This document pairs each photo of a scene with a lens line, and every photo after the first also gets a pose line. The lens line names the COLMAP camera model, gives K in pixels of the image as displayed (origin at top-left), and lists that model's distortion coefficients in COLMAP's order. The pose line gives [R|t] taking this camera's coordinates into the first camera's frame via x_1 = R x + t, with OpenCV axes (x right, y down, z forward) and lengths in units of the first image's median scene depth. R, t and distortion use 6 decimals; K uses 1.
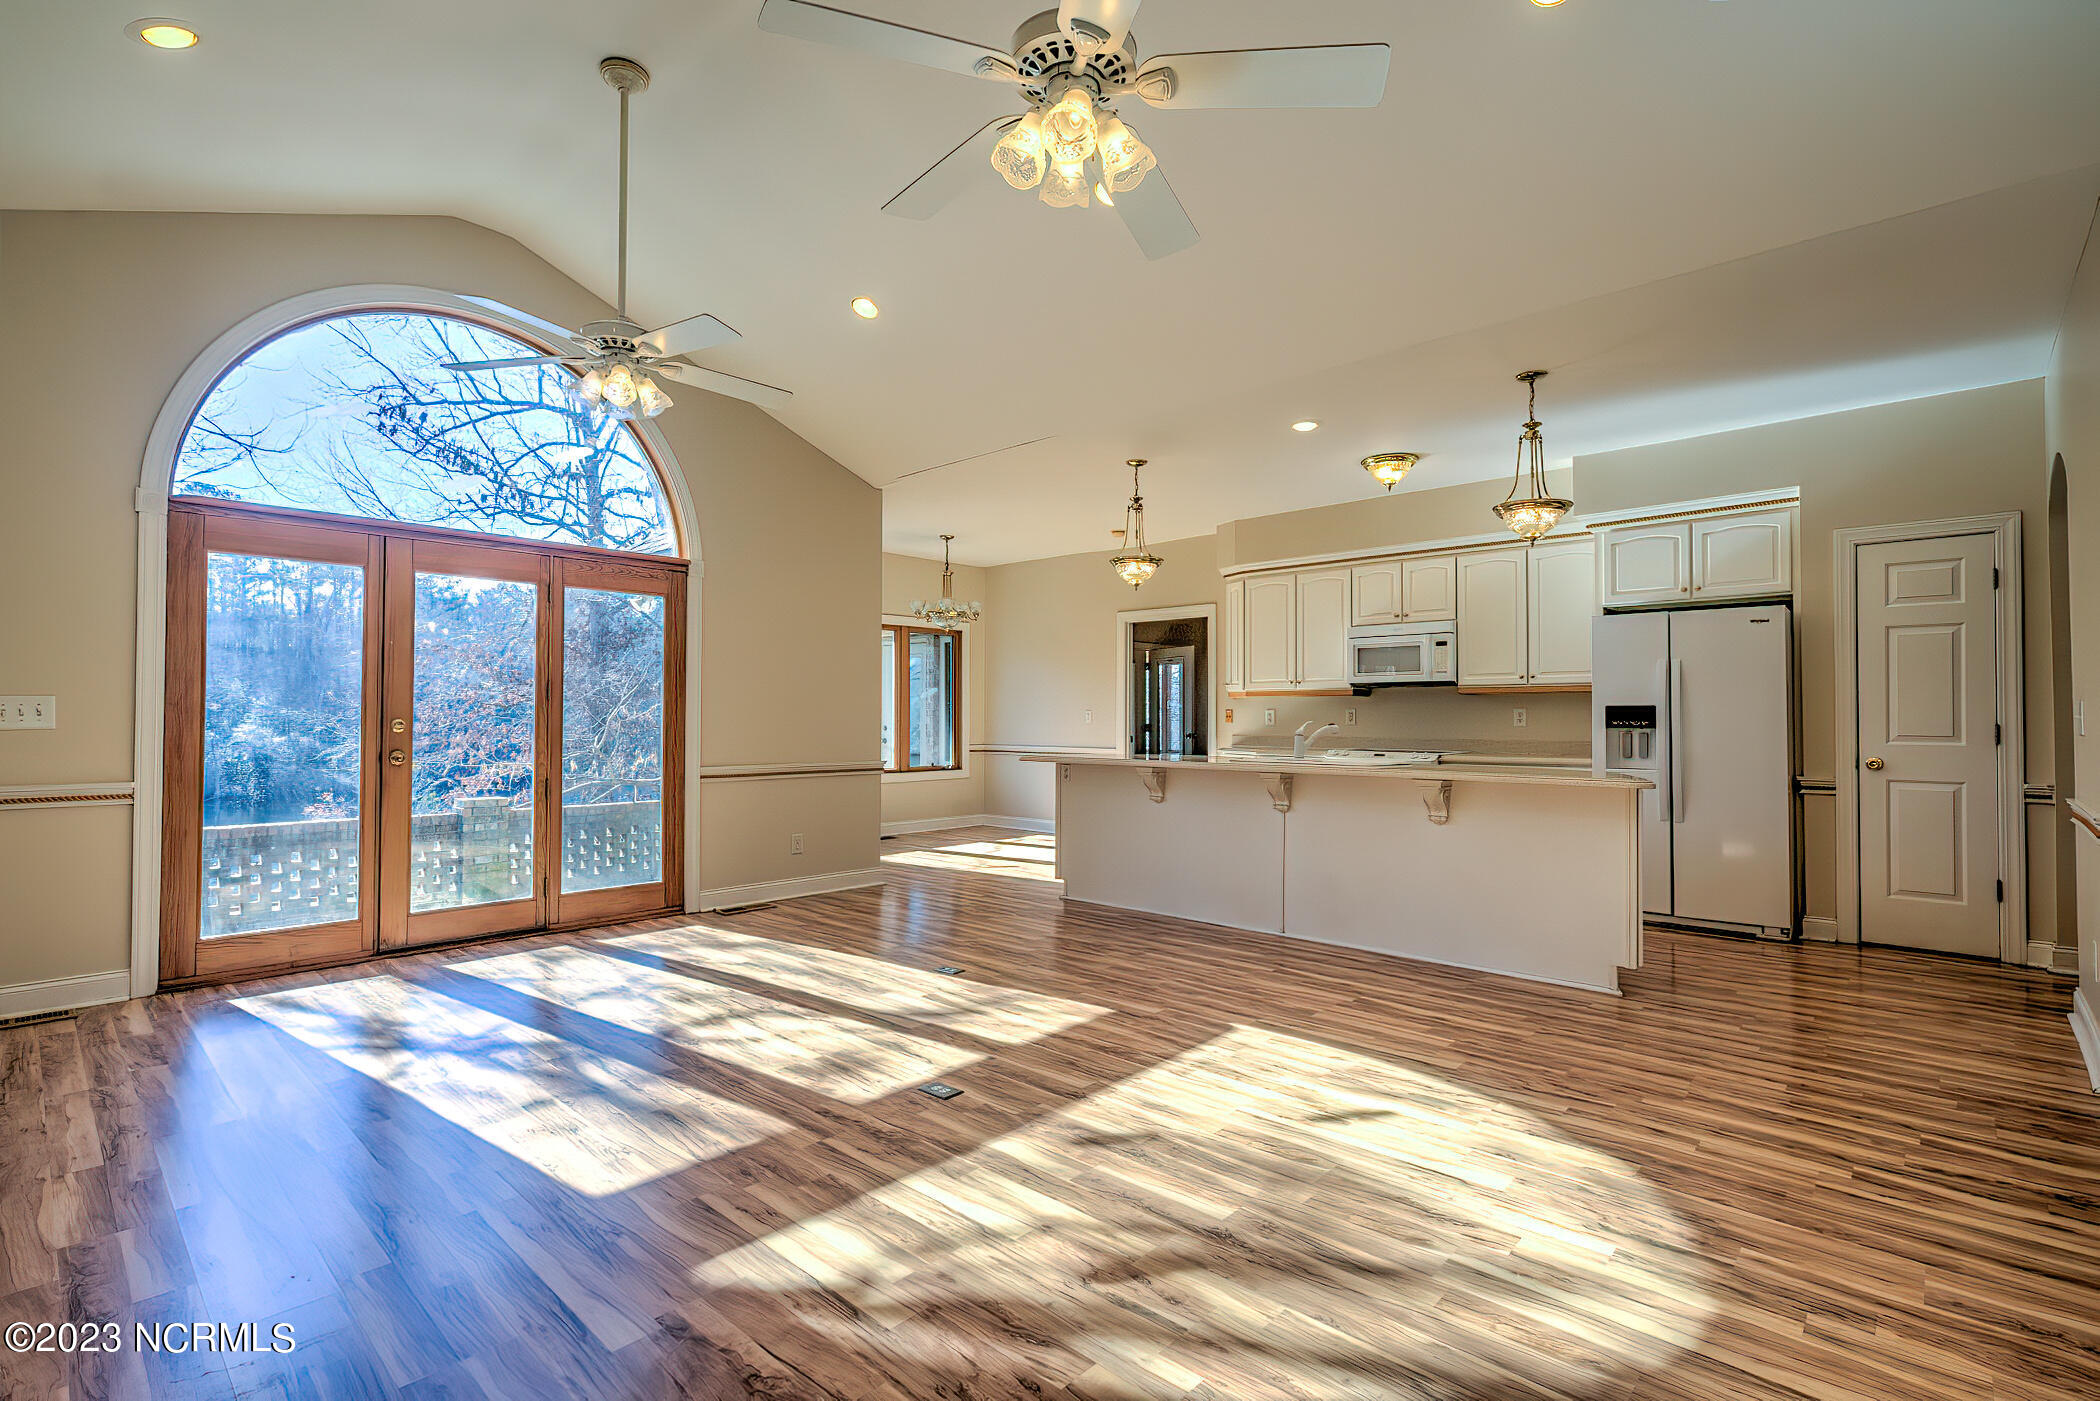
lens RADIAL K [[972.8, 0, 1050.0], [0, 972.8, 700.5], [0, 0, 1]] dist [-0.022364, 0.011762]
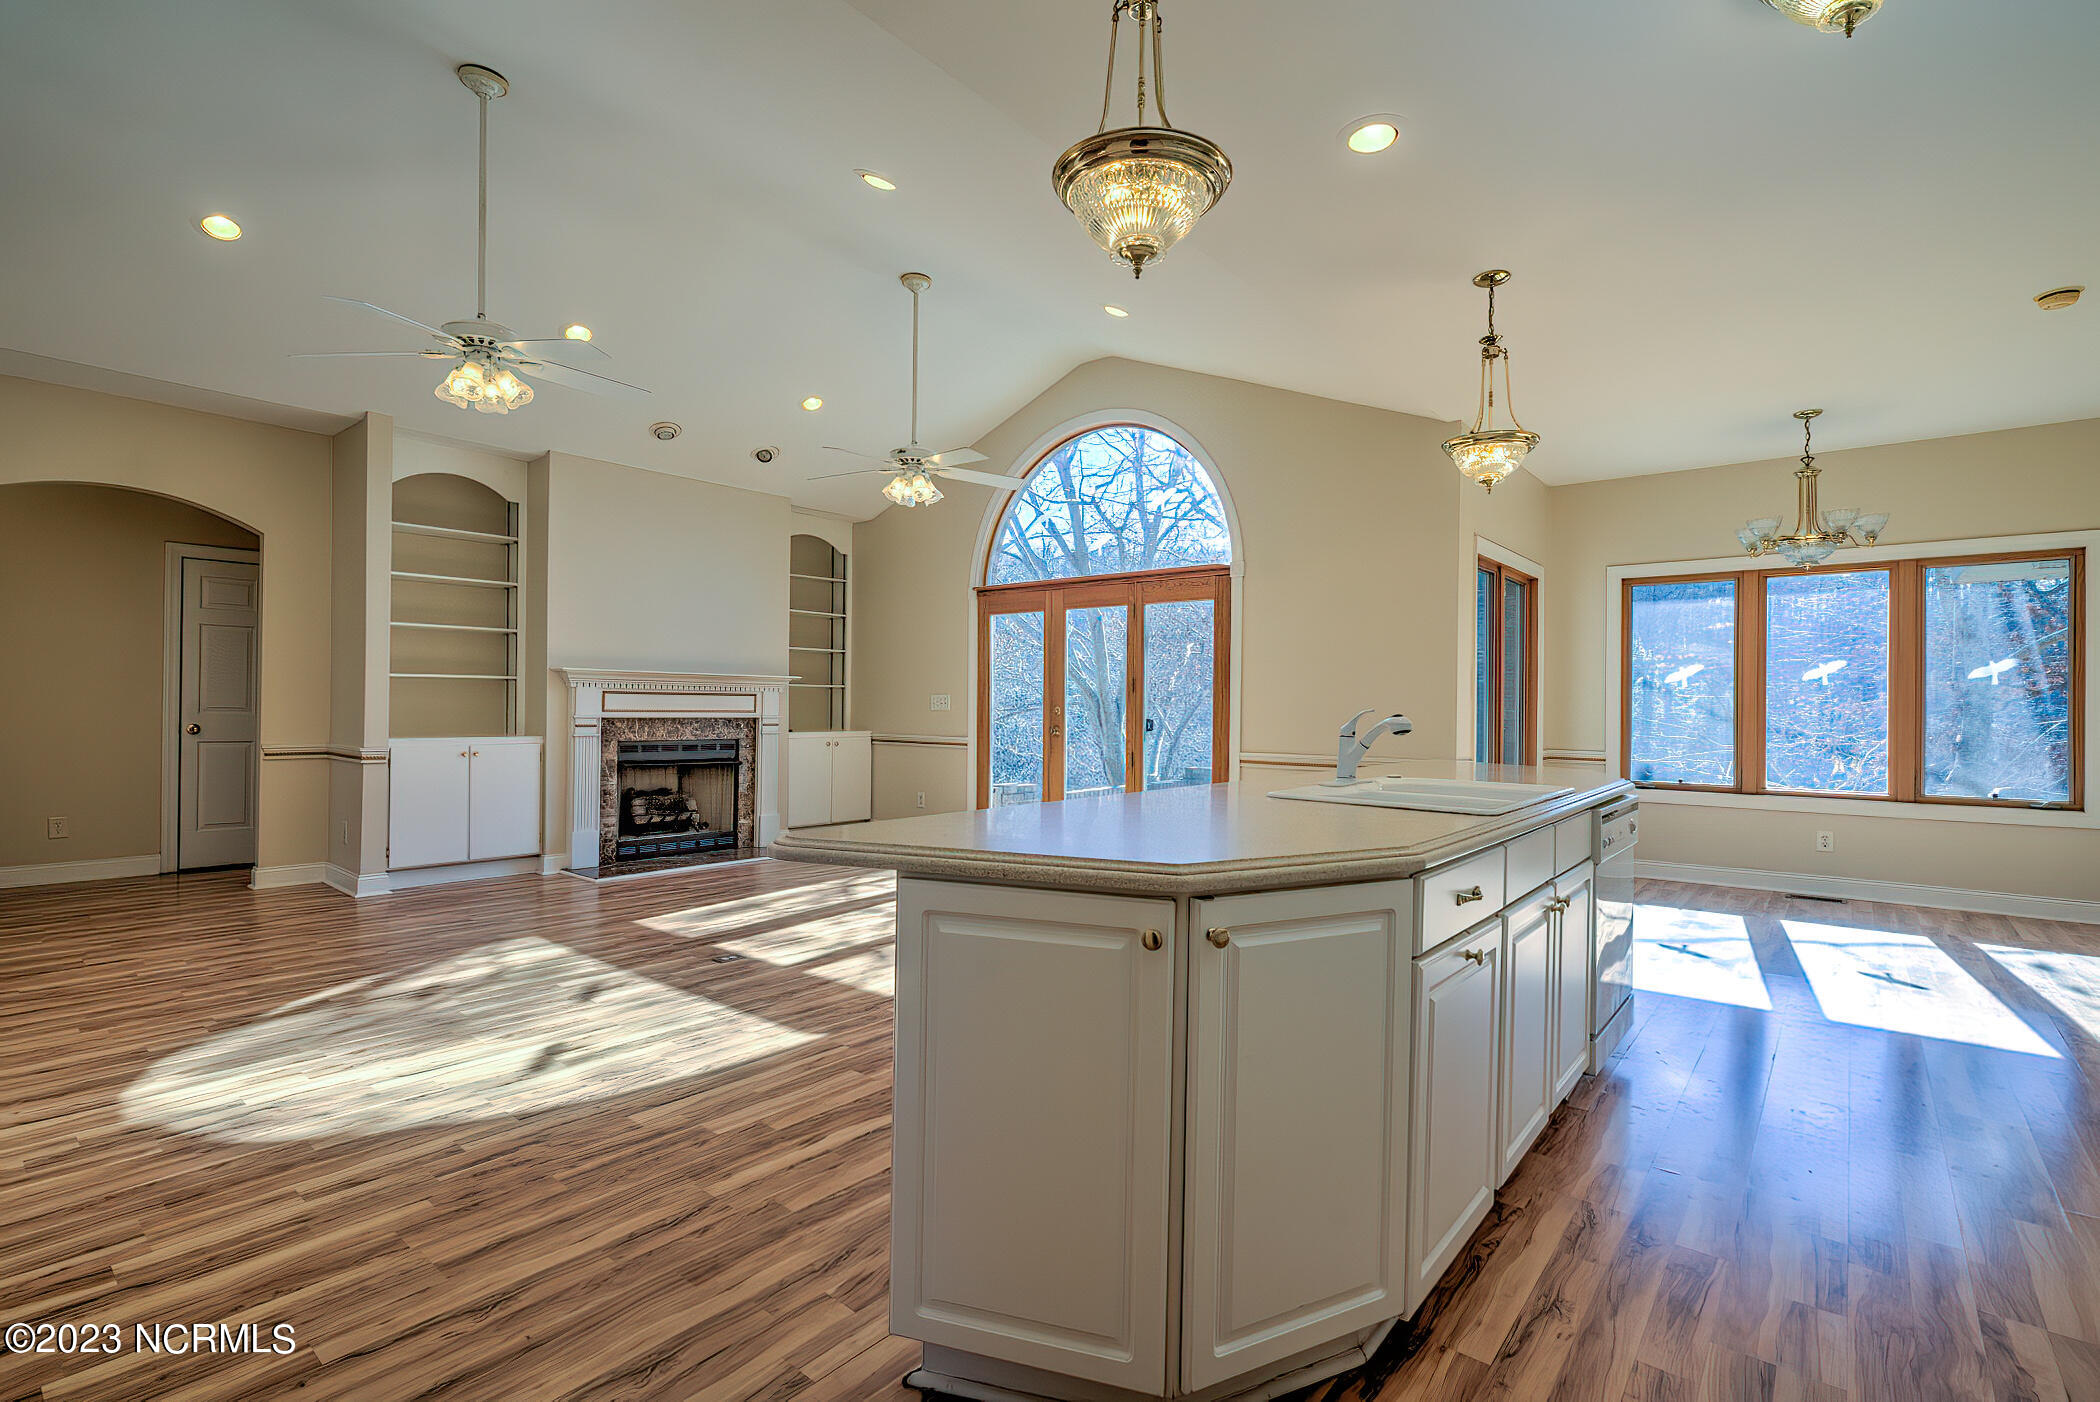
lens RADIAL K [[972.8, 0, 1050.0], [0, 972.8, 701.0], [0, 0, 1]] dist [-0.022364, 0.011762]
pose [[0.053486, -0.008192, -0.998535, 1.231040], [0.010682, 0.999914, -0.007631, 0.029134], [0.998511, -0.010258, 0.053569, 1.277147]]
